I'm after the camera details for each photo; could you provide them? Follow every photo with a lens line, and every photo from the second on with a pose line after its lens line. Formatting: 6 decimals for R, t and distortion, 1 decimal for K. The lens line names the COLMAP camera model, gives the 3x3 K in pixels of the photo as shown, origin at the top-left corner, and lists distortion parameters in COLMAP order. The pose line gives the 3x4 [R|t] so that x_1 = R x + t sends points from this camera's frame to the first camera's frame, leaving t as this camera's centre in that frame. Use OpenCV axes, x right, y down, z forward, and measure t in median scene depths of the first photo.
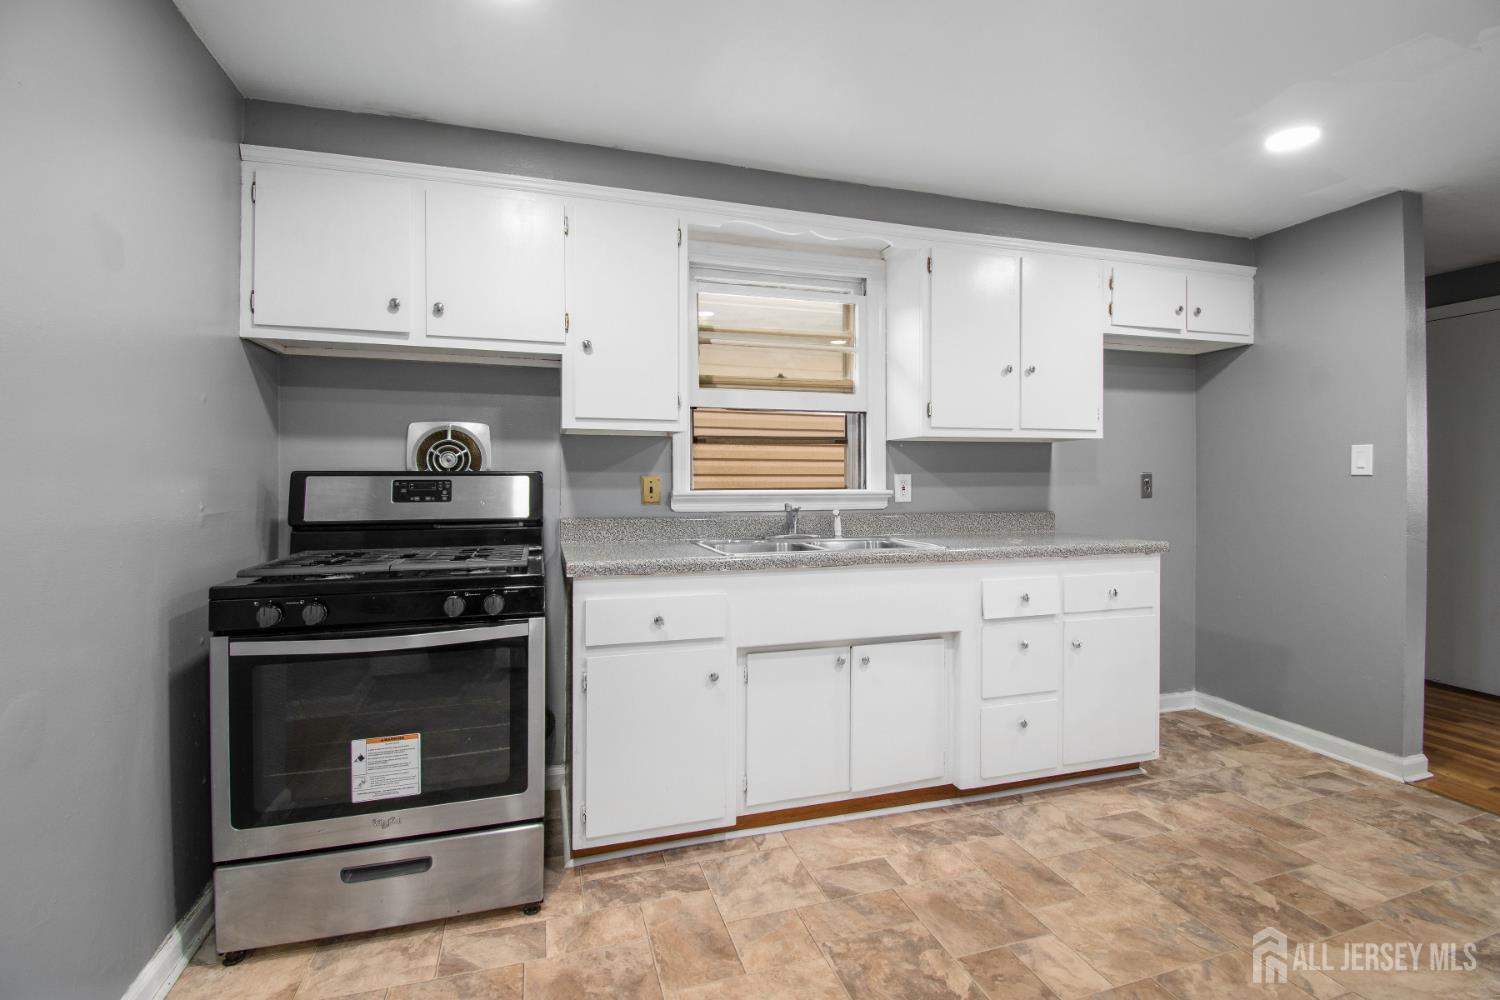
lens RADIAL K [[671.1, 0, 755.2], [0, 671.1, 487.9], [0, 0, 1]] dist [0.014887, -0.023448]
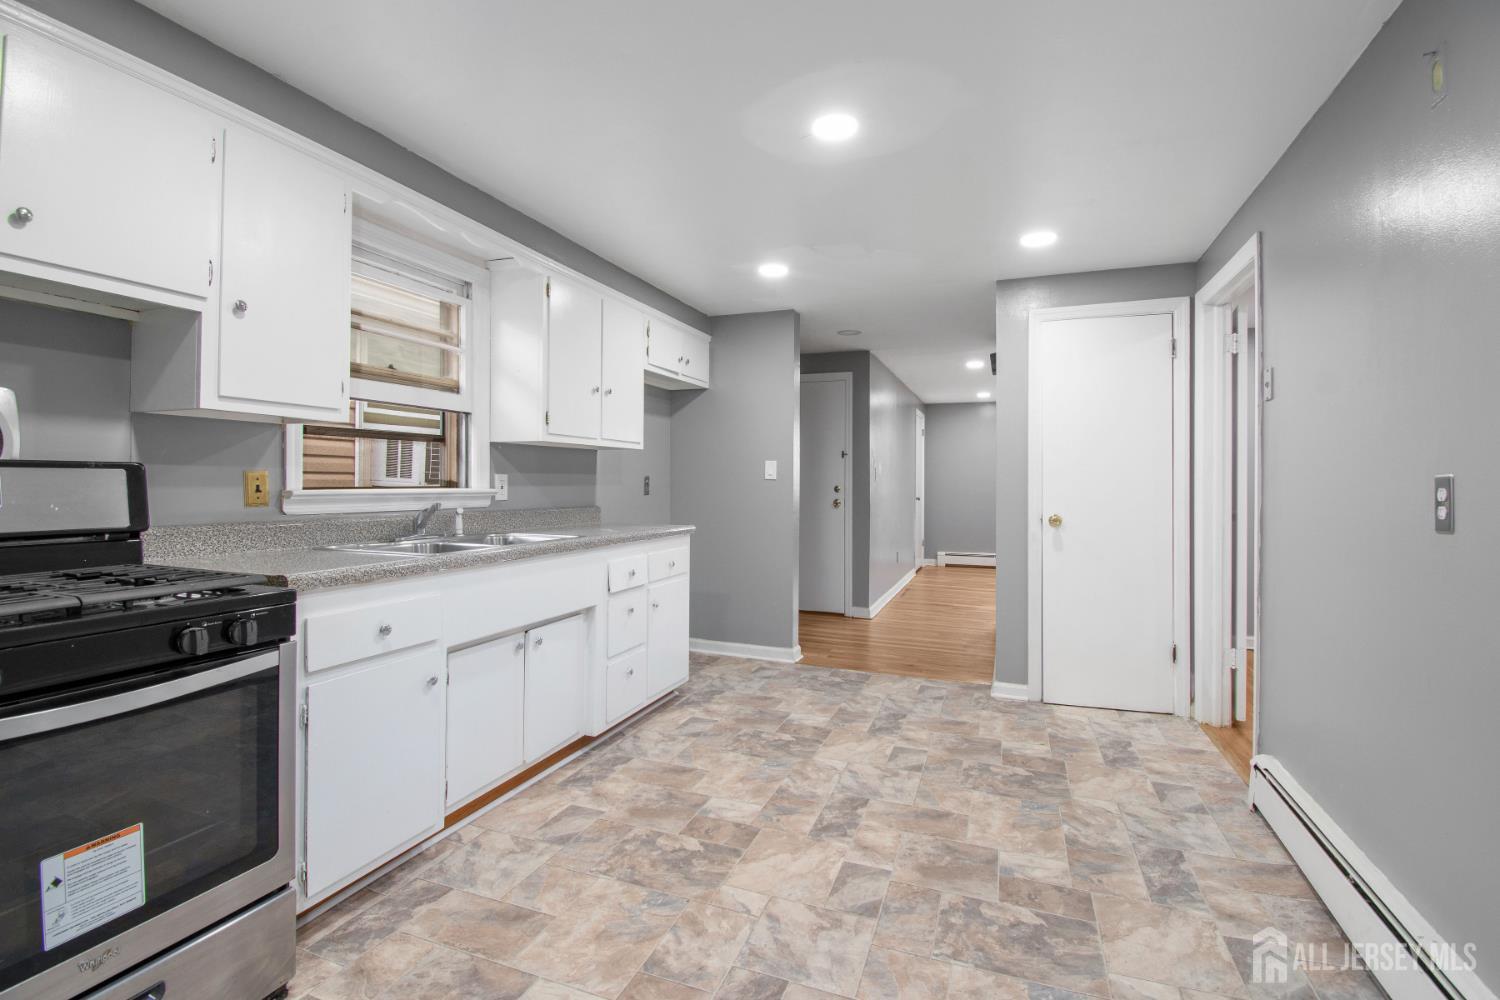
lens RADIAL K [[671.1, 0, 755.2], [0, 671.1, 487.9], [0, 0, 1]] dist [0.014887, -0.023448]
pose [[0.618440, 0.000925, 0.785831, -0.456590], [-0.001142, 0.999999, -0.000278, 0.001811], [-0.785831, -0.000726, 0.618441, 0.026508]]
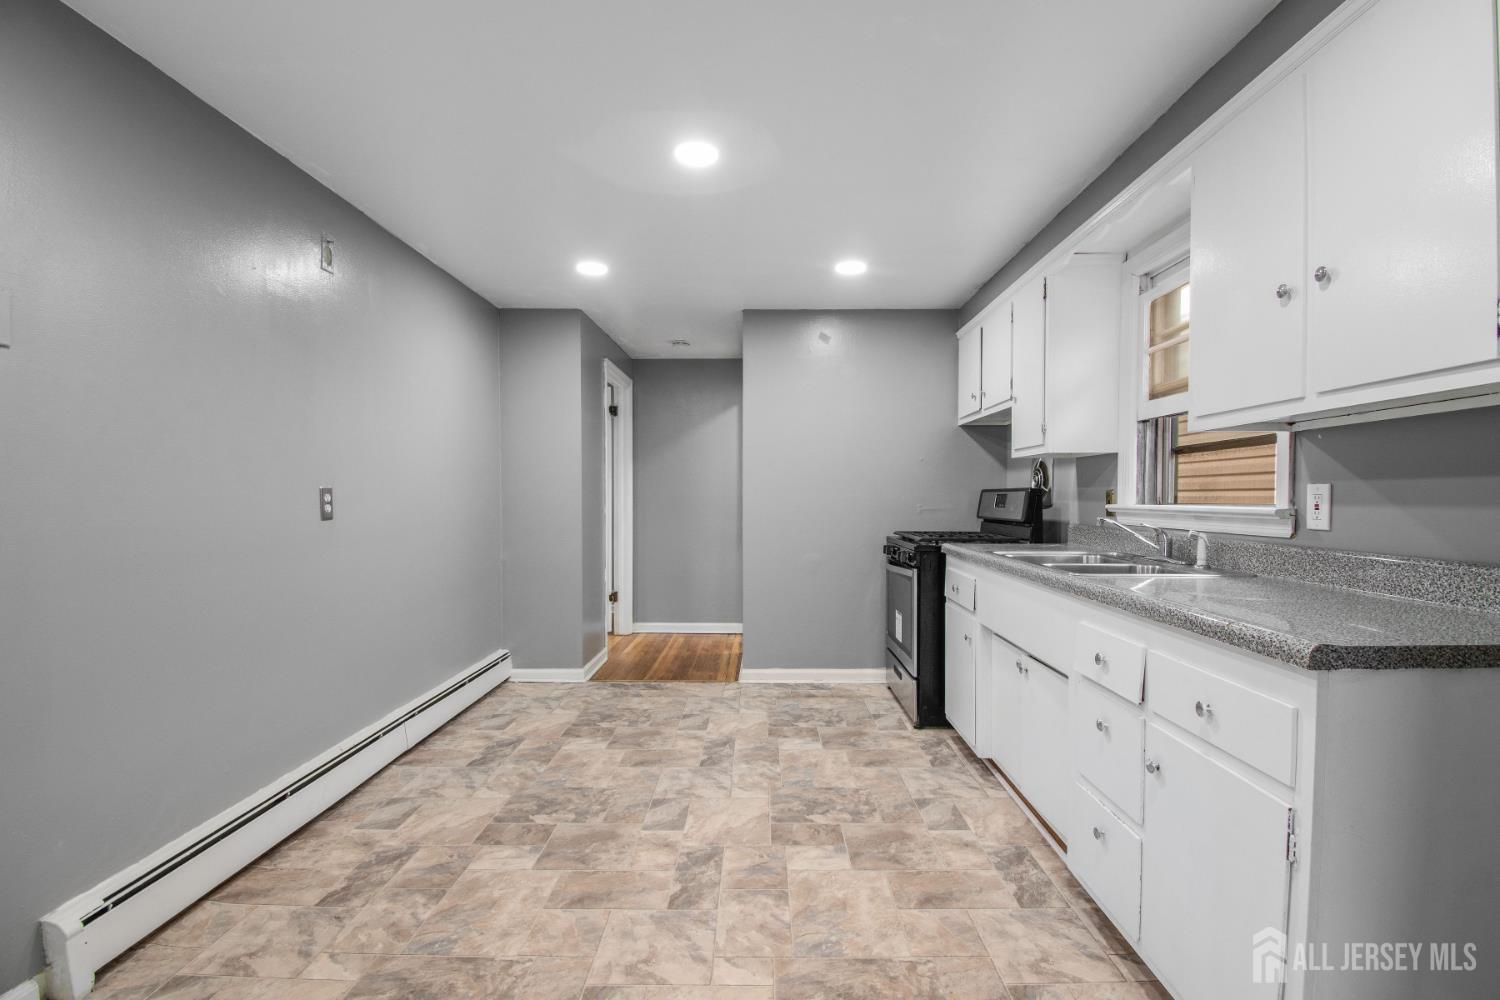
lens RADIAL K [[701.6, 0, 763.7], [0, 701.6, 508.4], [0, 0, 1]] dist [-0.000434, -0.000165]
pose [[-0.306175, 0.018561, -0.951794, 1.212084], [-0.010254, 0.999688, 0.022794, -0.009014], [0.951920, 0.016739, -0.305889, 0.882521]]
